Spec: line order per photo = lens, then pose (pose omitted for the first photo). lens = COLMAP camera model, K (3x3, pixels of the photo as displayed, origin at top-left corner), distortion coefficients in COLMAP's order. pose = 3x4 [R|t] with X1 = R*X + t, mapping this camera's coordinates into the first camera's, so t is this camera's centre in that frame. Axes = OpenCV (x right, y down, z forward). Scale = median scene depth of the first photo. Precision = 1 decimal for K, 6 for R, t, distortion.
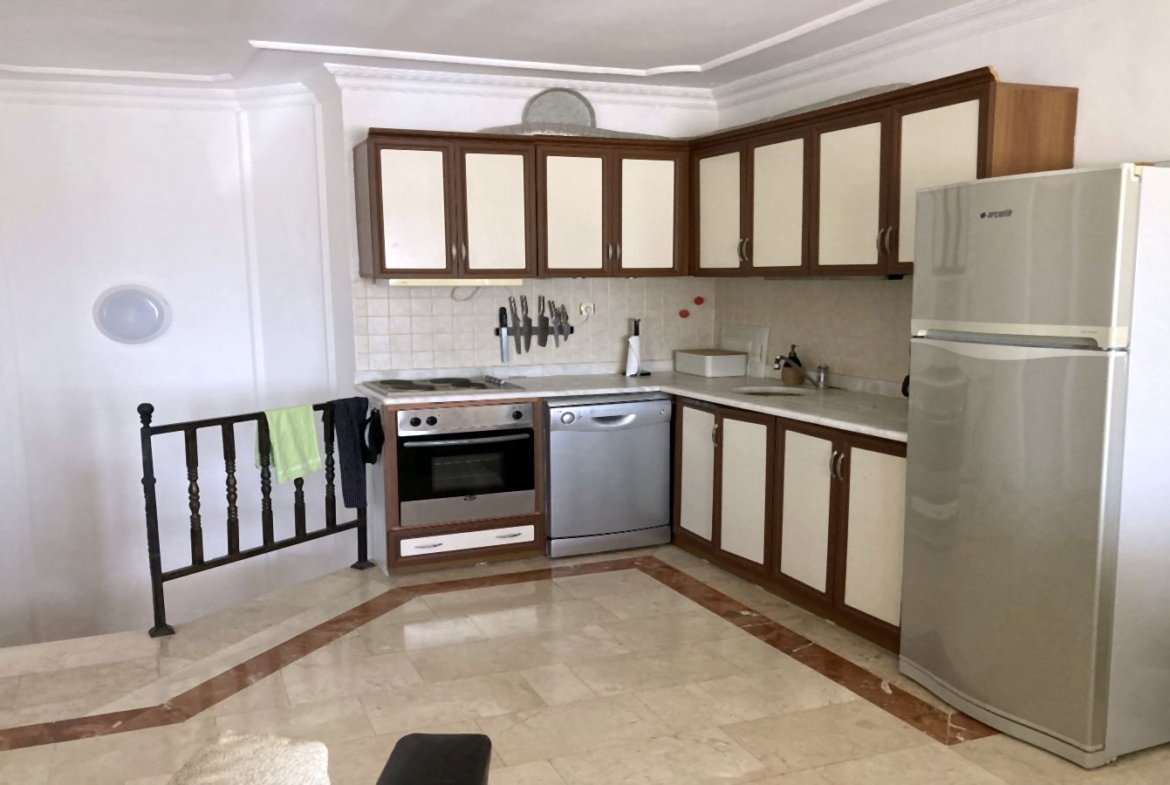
lens RADIAL K [[1016.6, 0, 584.6], [0, 1016.6, 441.0], [0, 0, 1]] dist [0.010037, -0.004695]
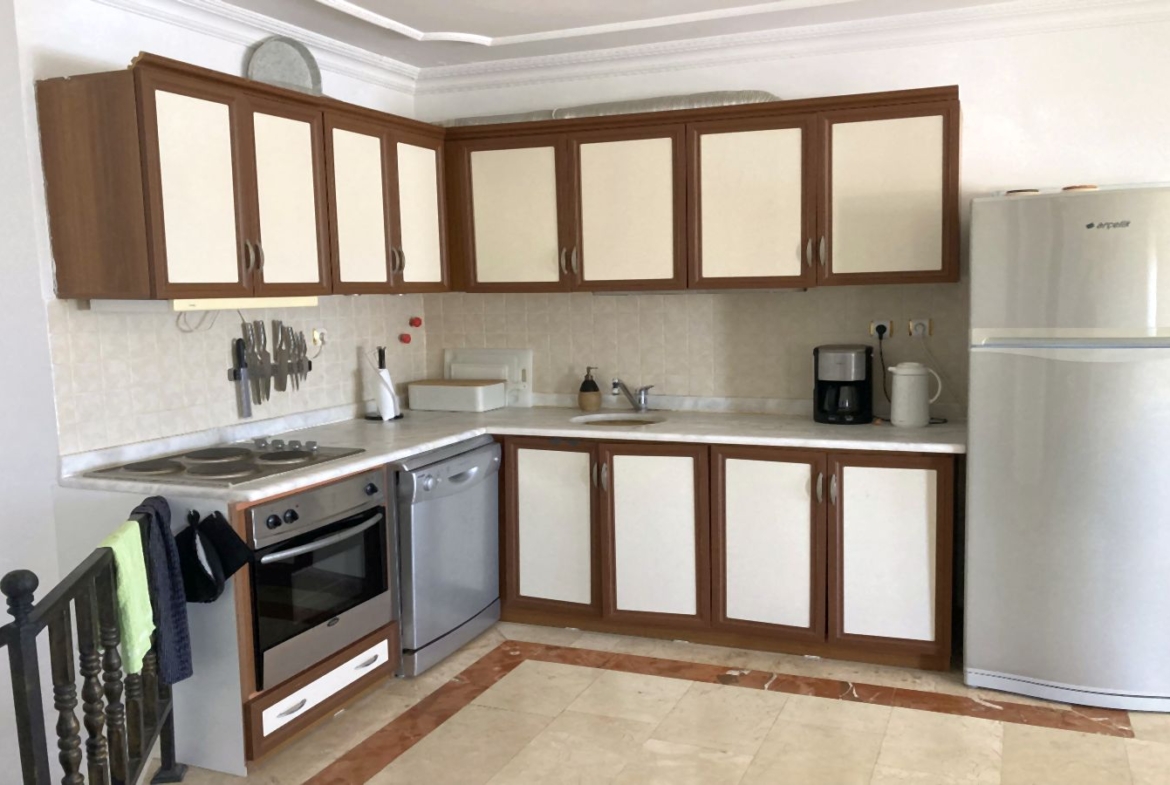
lens RADIAL K [[1028.4, 0, 585.0], [0, 1028.4, 423.0], [0, 0, 1]] dist [0.022743, 0.002709]
pose [[0.709230, -0.100574, 0.697766, -0.465347], [0.125479, 0.991976, 0.015440, -0.064651], [-0.693721, 0.076604, 0.716159, 0.388095]]
